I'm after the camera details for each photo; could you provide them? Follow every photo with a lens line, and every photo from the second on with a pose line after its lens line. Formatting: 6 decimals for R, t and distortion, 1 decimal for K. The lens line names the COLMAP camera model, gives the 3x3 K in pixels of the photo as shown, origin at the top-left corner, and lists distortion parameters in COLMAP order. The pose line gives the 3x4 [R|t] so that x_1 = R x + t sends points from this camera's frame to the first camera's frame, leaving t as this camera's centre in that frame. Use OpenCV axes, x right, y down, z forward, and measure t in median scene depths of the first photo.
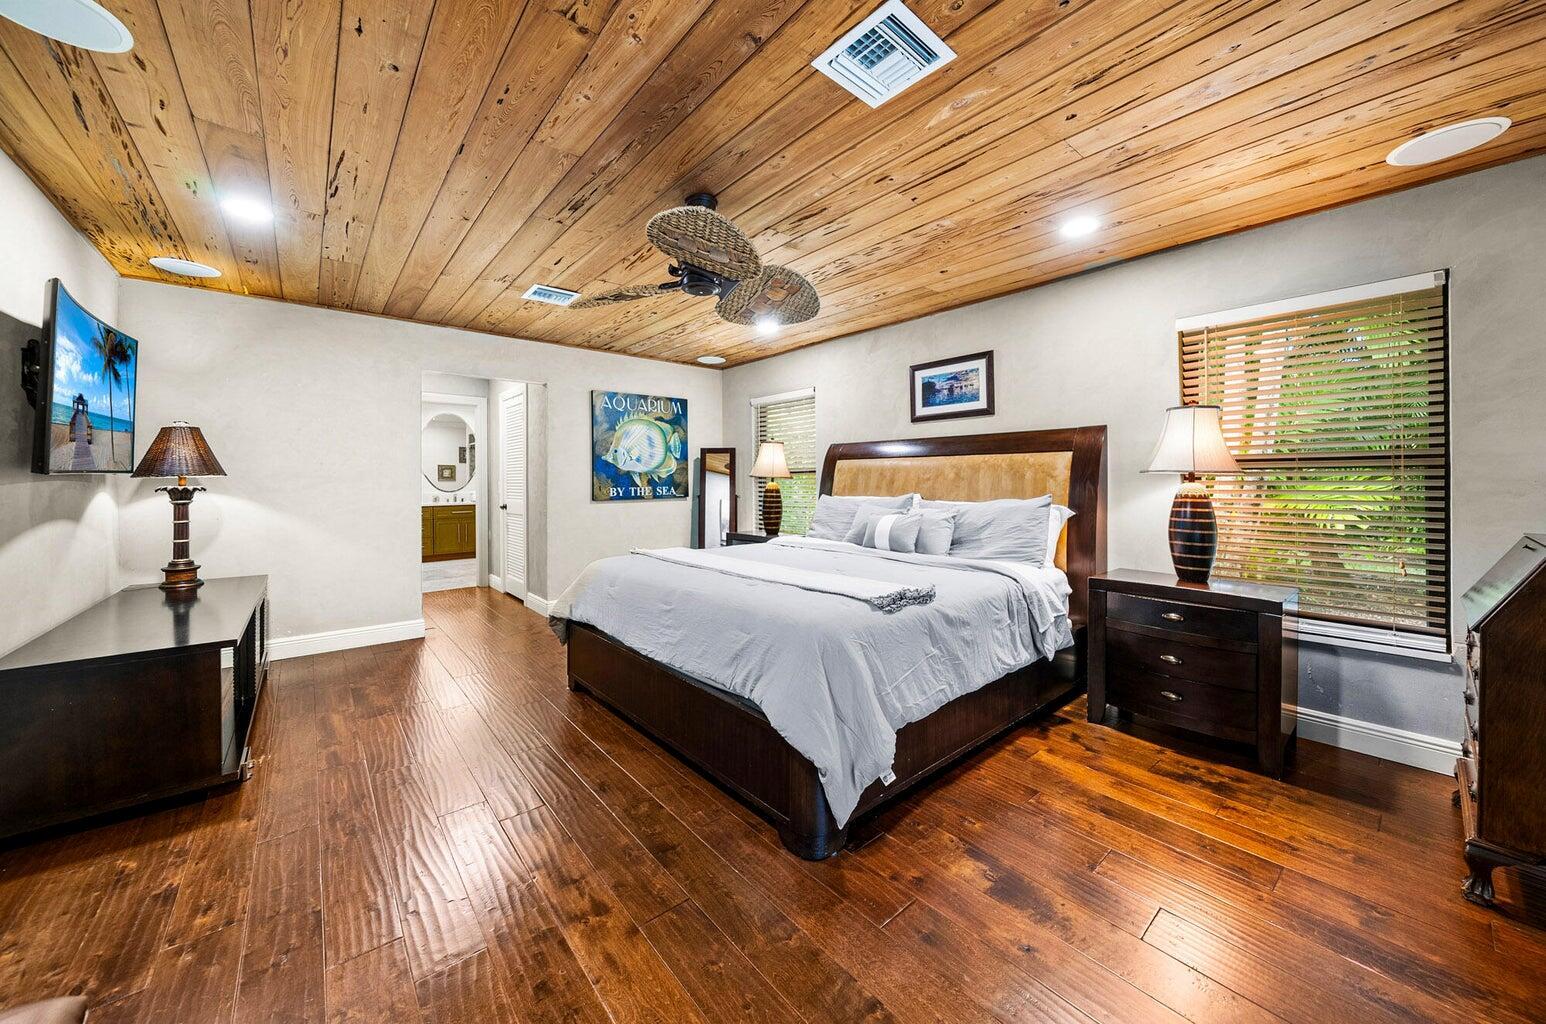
lens RADIAL K [[541.0, 0, 761.4], [0, 541.0, 482.6], [0, 0, 1]] dist [0.000357, 0.000003]
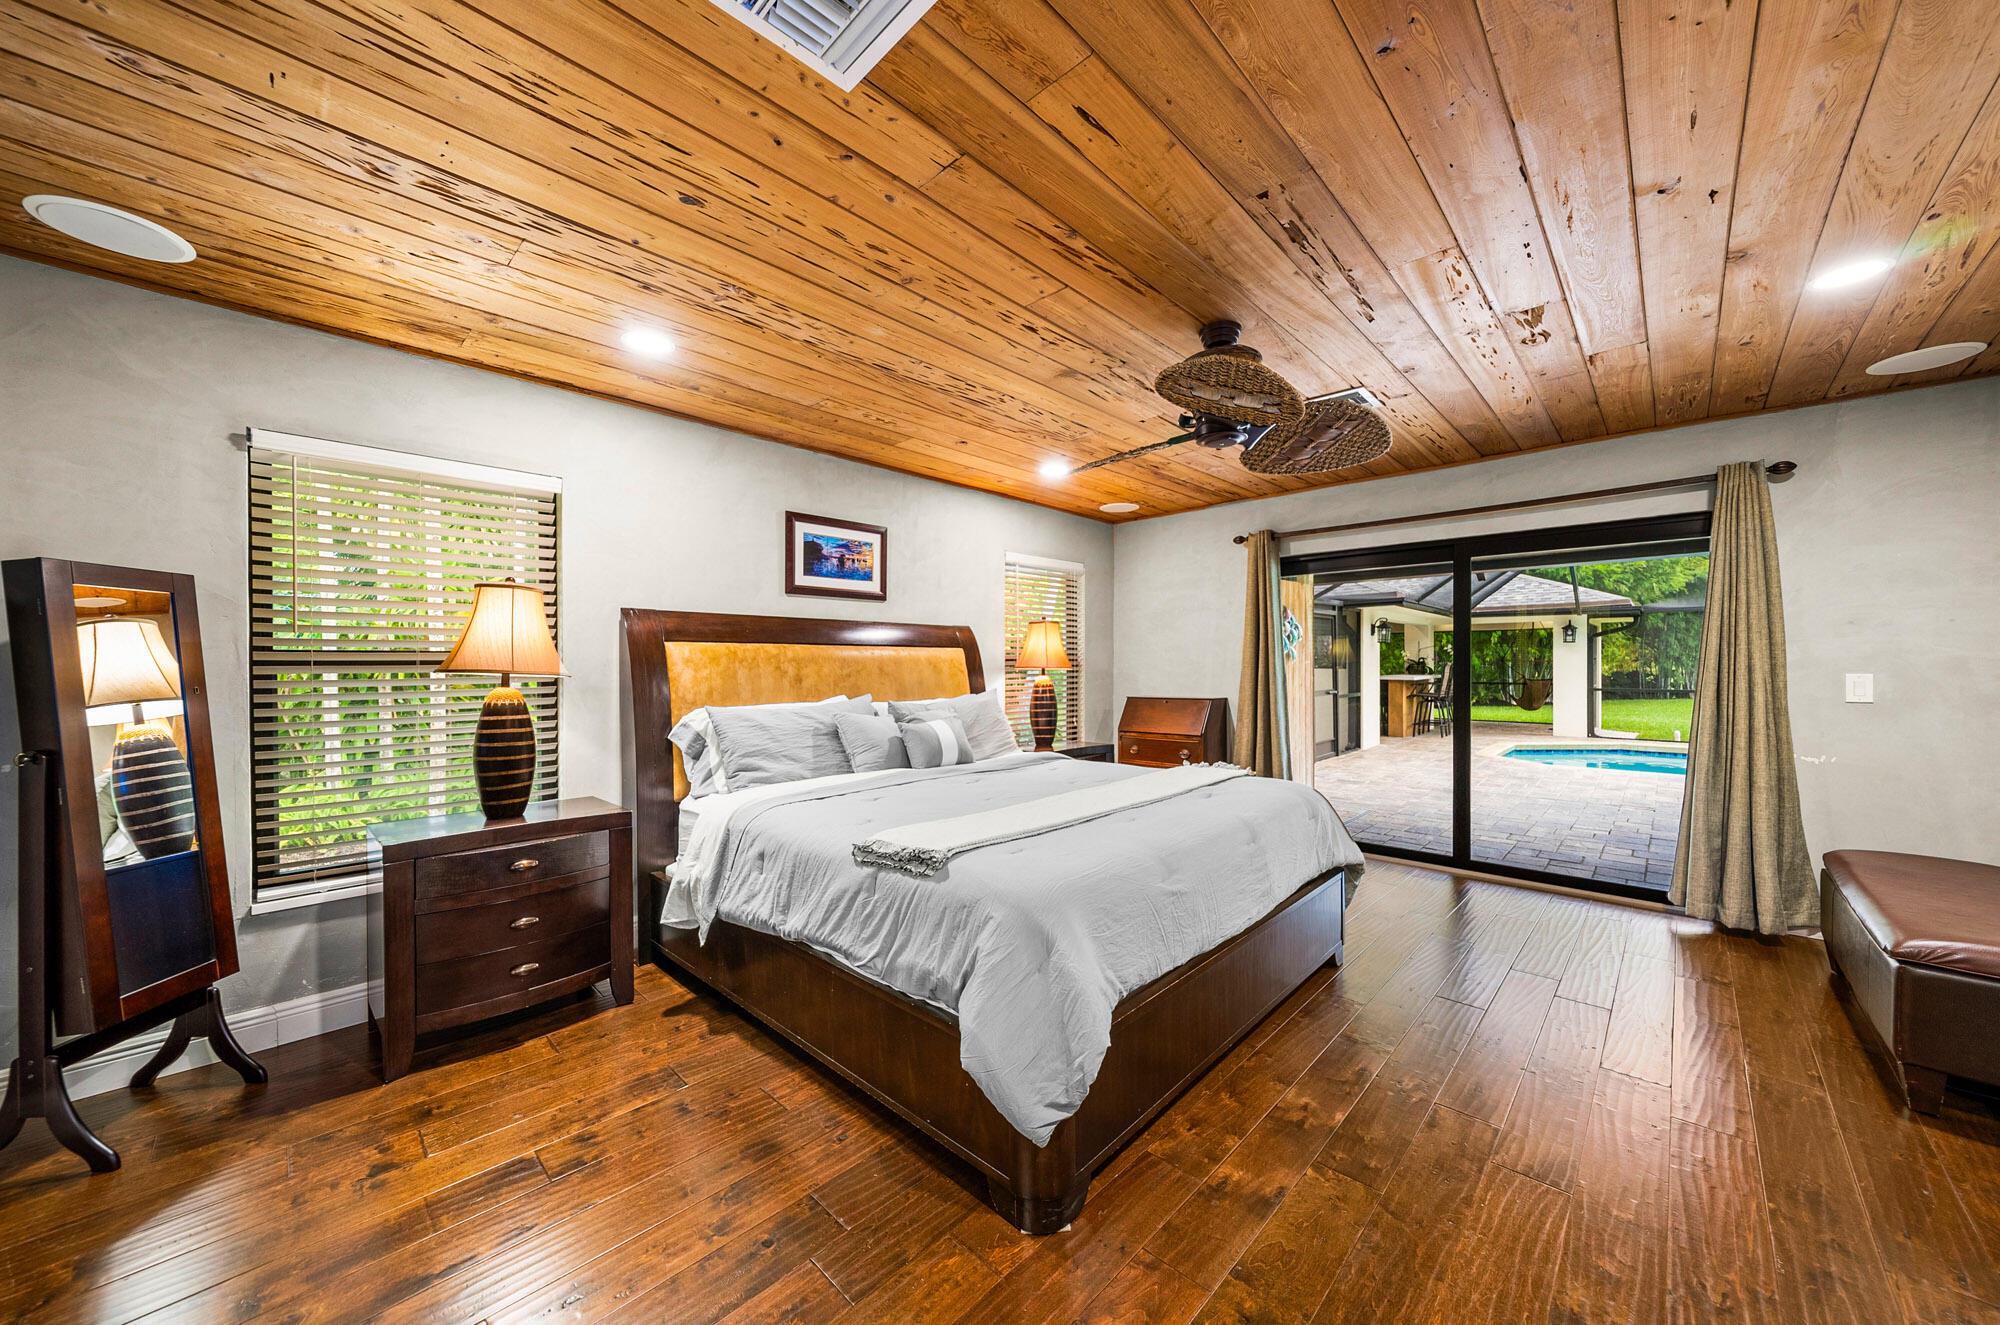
lens RADIAL K [[699.9, 0, 999.4], [0, 699.9, 667.0], [0, 0, 1]] dist [0.000357, 0.000003]
pose [[-0.102557, 0.003448, 0.994721, -0.682142], [0.011559, 0.999931, -0.002274, -0.013153], [-0.994660, 0.011264, -0.102590, 0.886060]]
